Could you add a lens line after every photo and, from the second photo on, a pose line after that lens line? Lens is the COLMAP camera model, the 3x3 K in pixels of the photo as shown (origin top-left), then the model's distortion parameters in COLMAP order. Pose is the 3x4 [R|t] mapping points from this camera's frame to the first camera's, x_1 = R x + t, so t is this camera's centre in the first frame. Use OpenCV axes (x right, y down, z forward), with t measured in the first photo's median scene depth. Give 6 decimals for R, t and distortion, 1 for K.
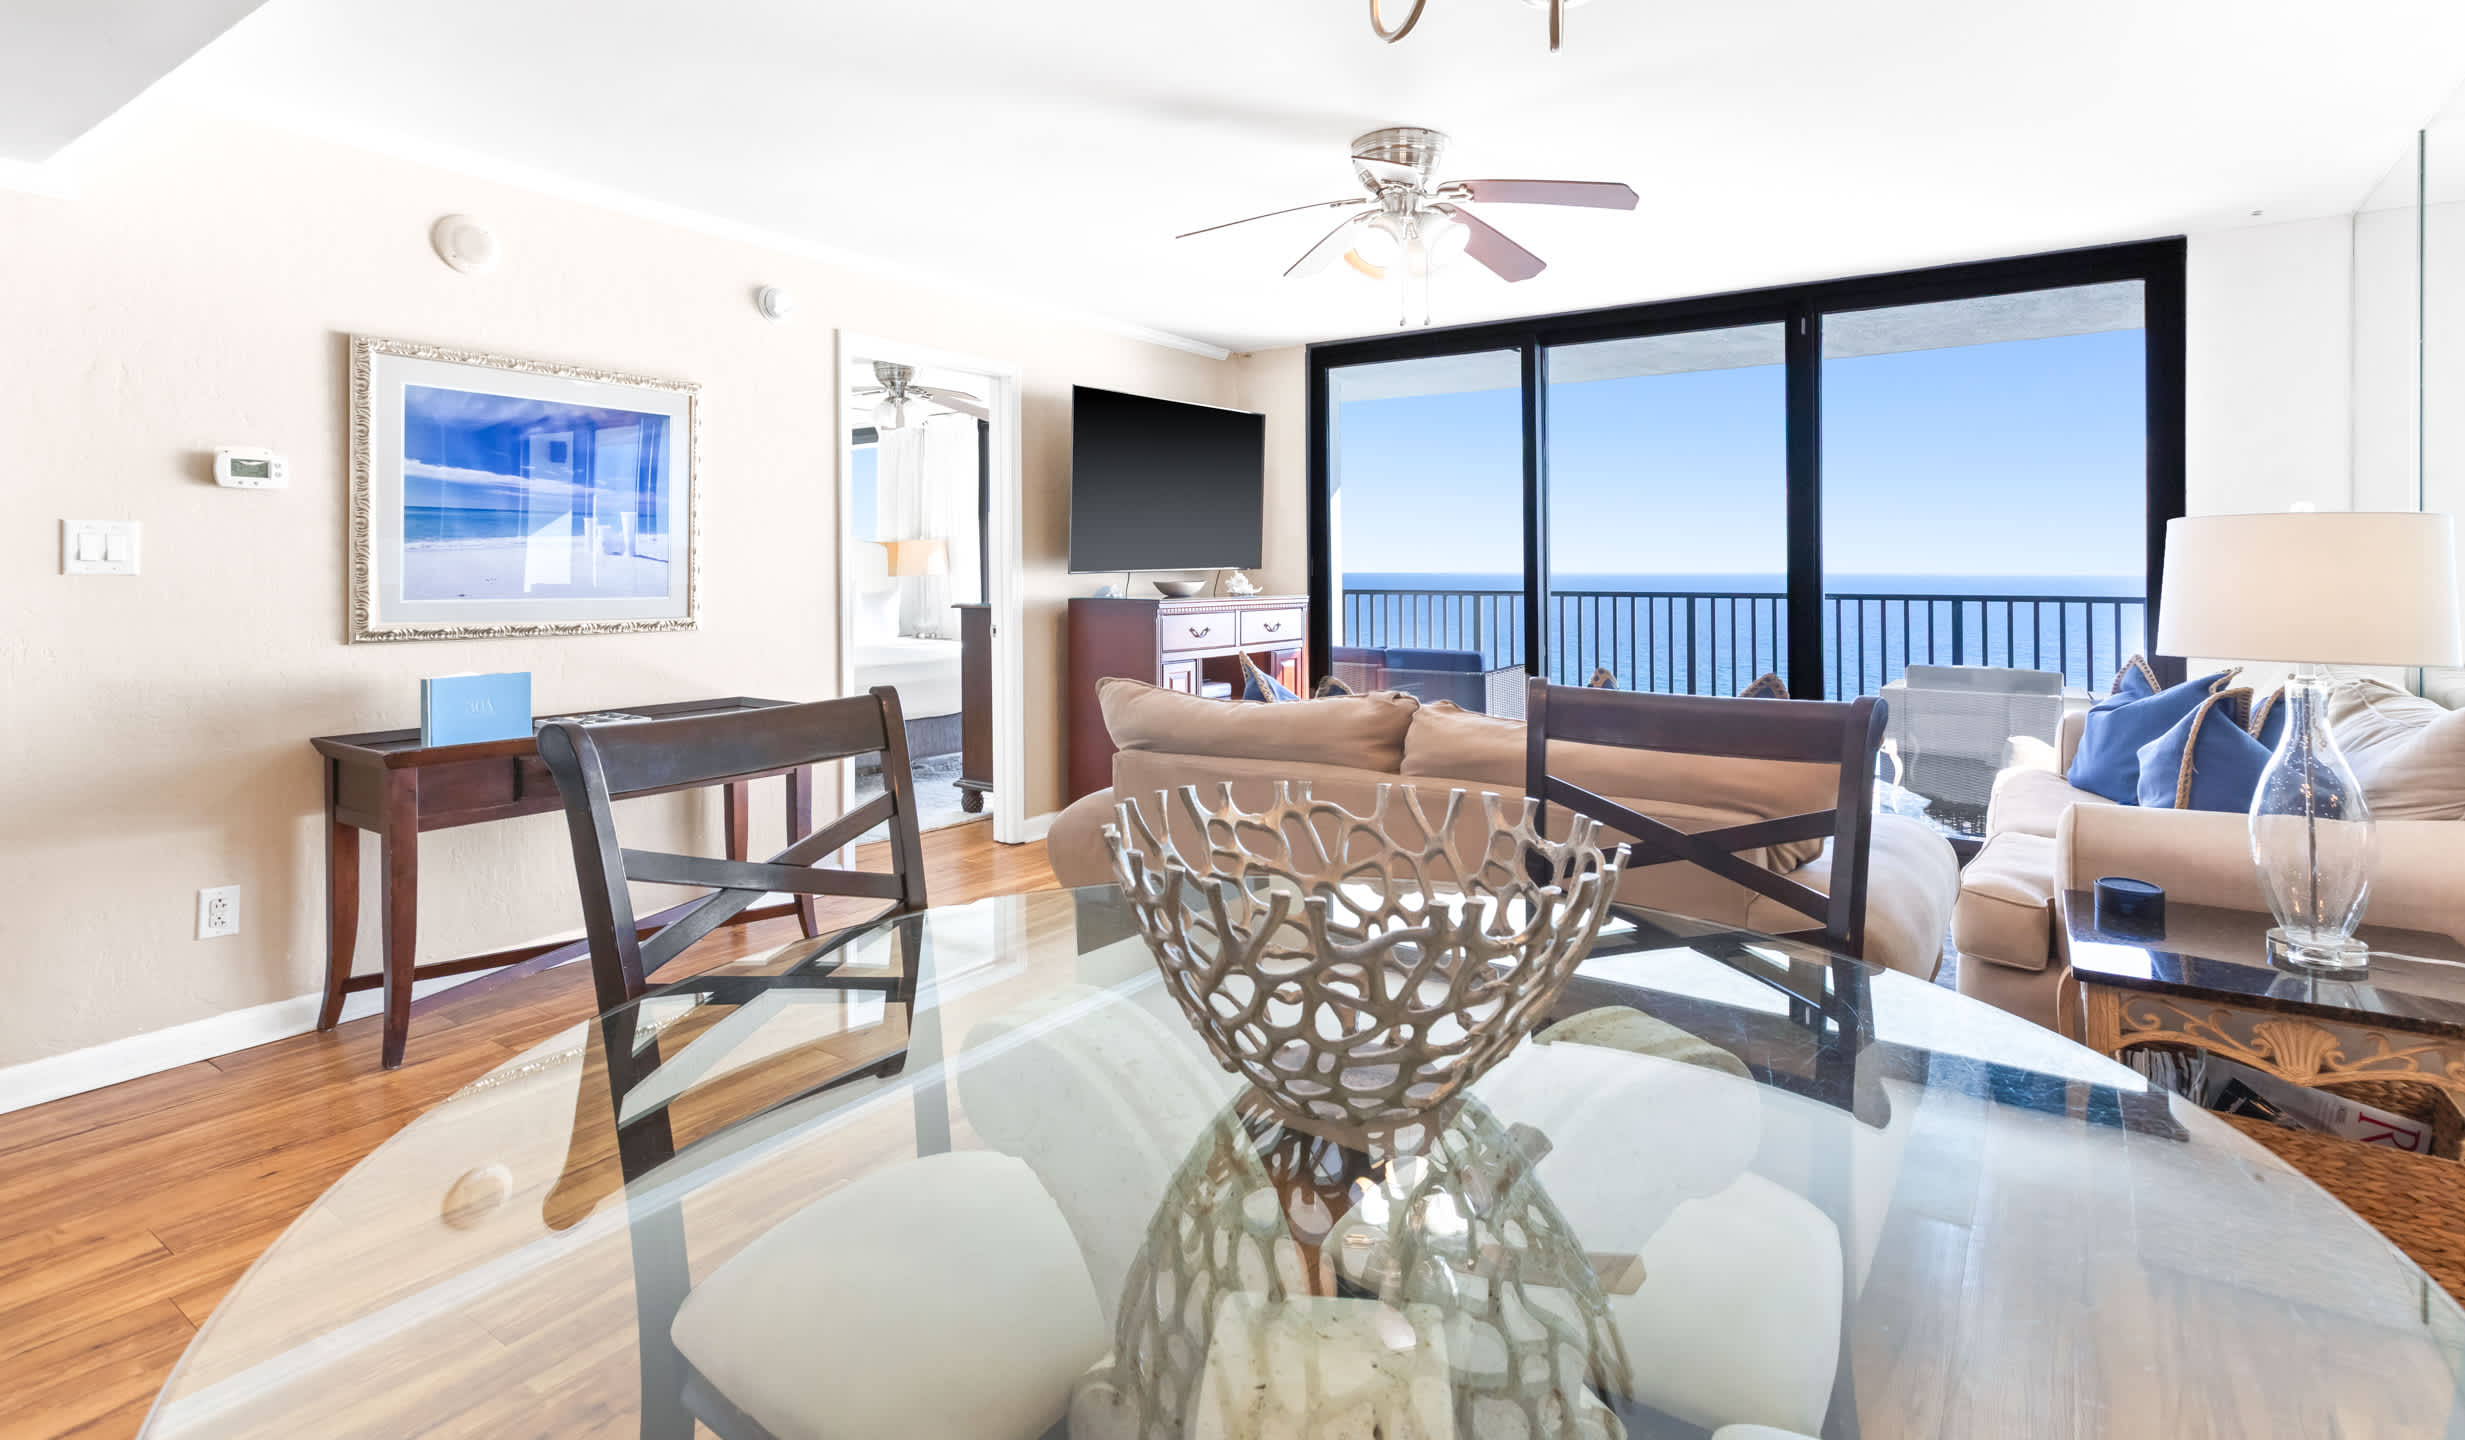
lens RADIAL K [[1185.6, 0, 1245.1], [0, 1185.6, 579.5], [0, 0, 1]] dist [-0.002728, -0.000528]
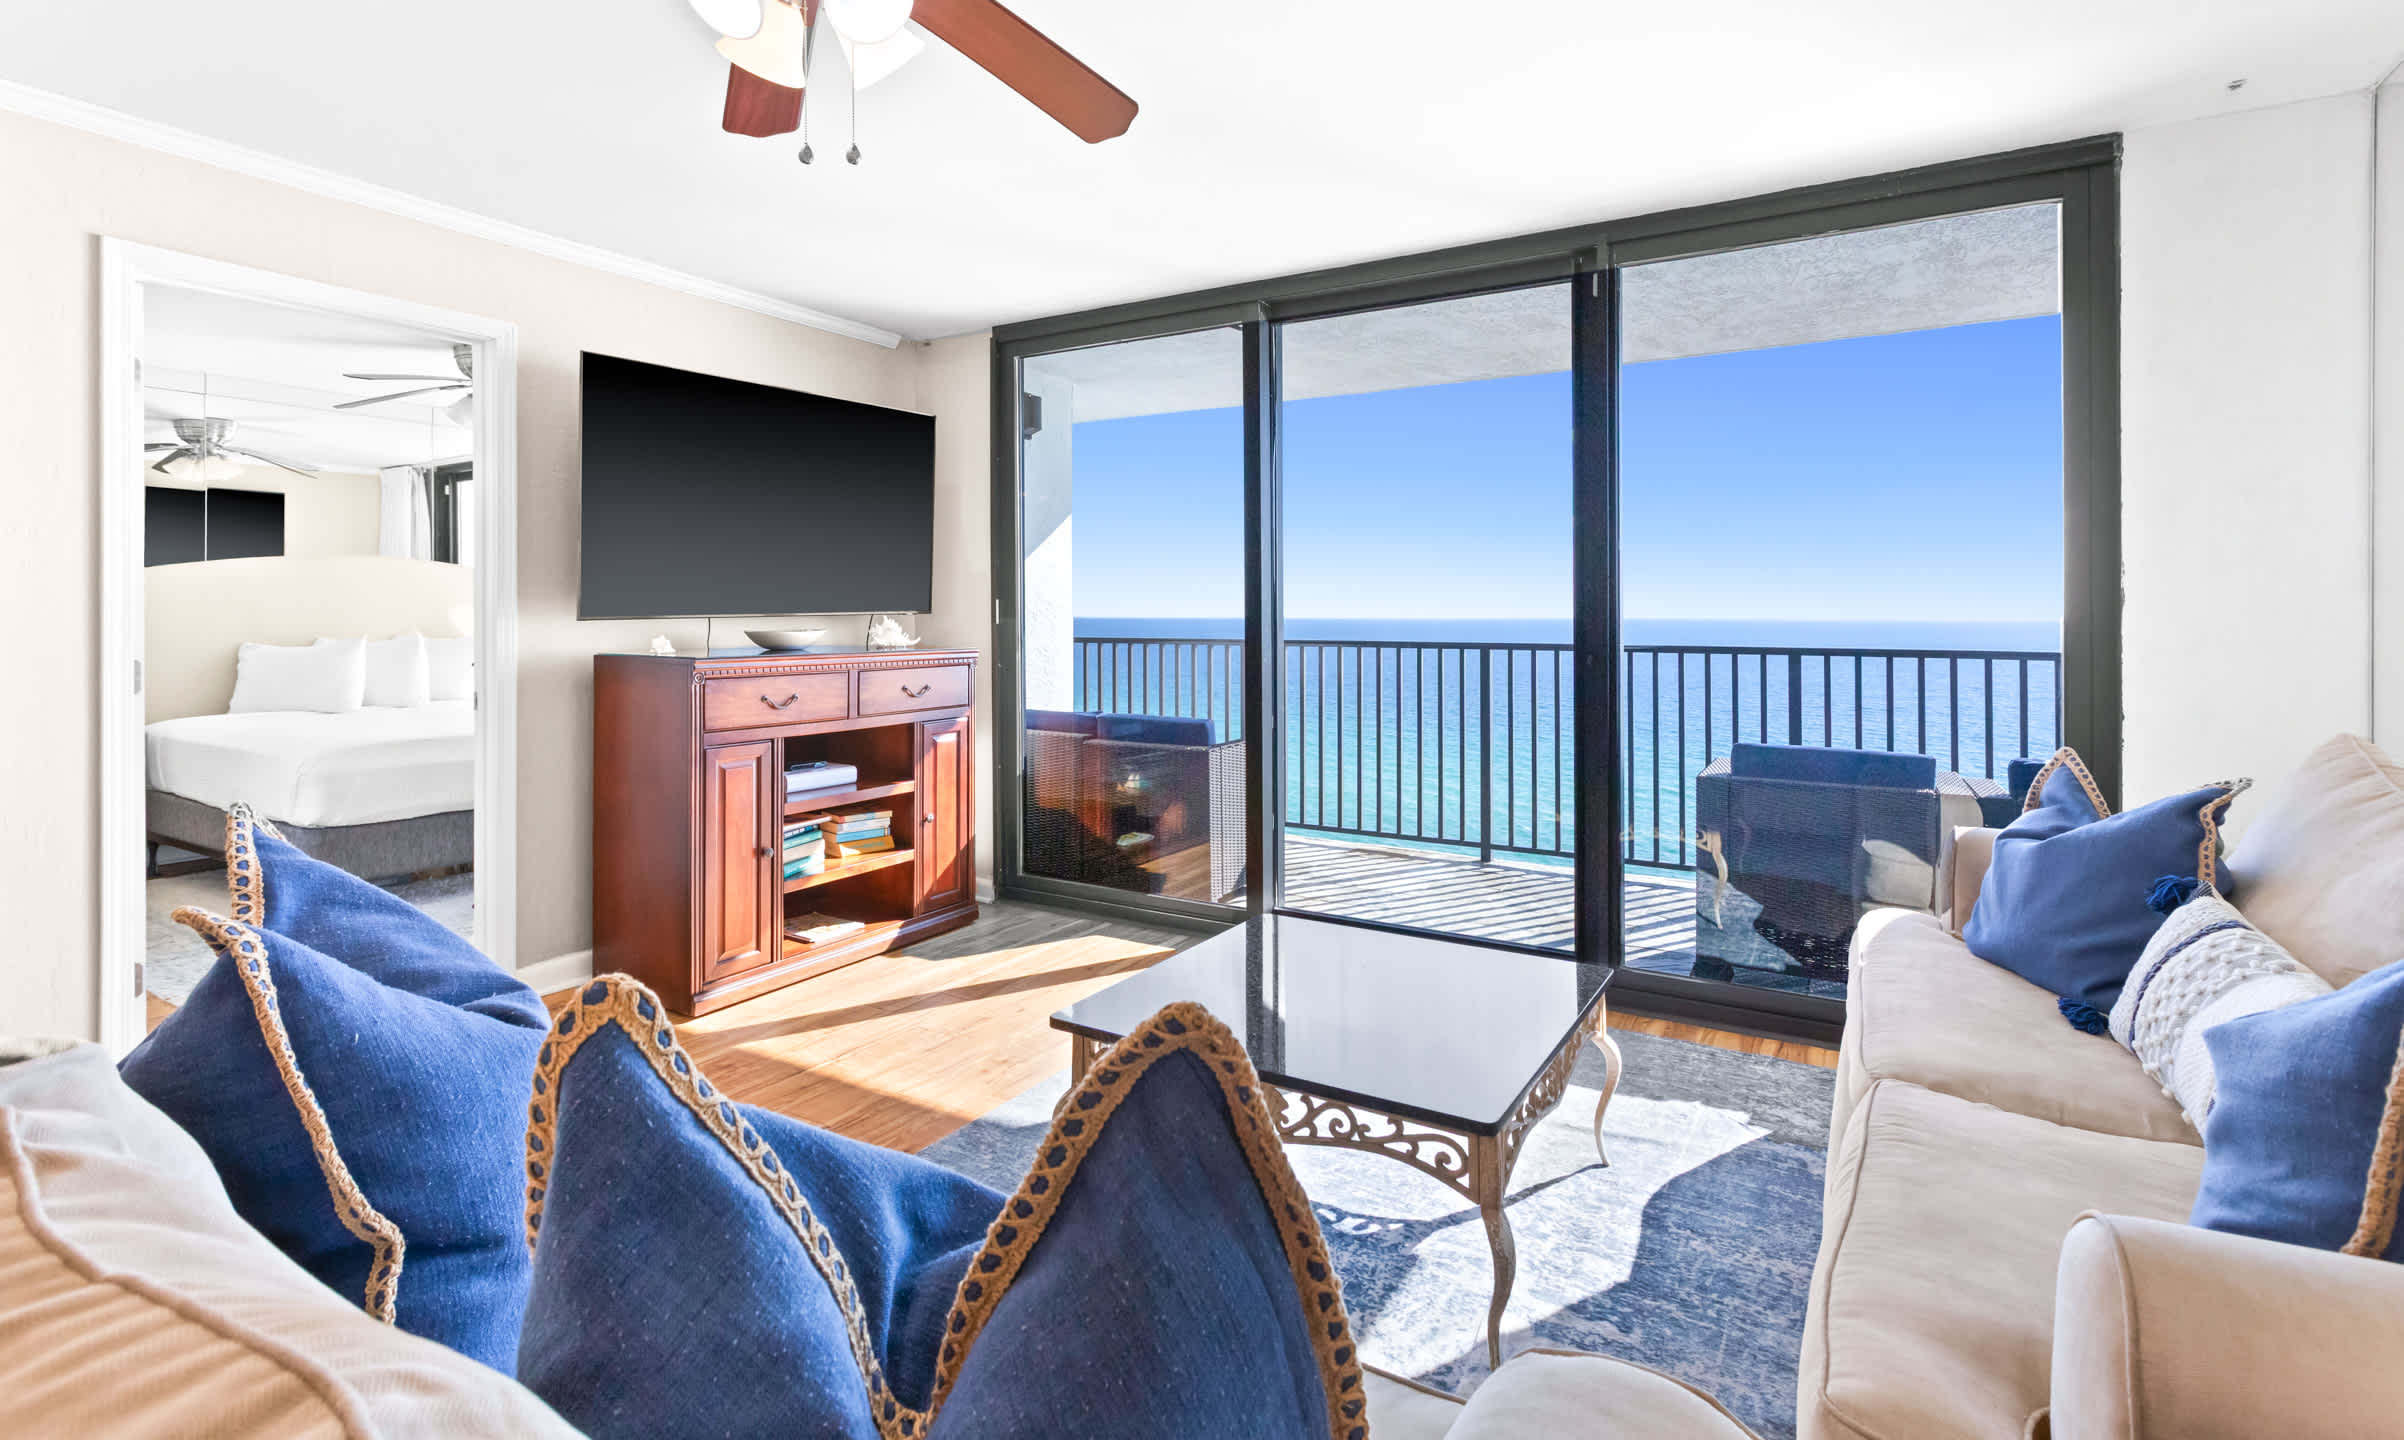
lens RADIAL K [[1118.0, 0, 1209.4], [0, 1118.0, 619.7], [0, 0, 1]] dist [0.000819, 0.000145]
pose [[0.998002, 0.002652, 0.063123, 0.162929], [-0.002479, 0.999993, -0.002810, -0.003425], [-0.063130, 0.002648, 0.998002, 0.278538]]
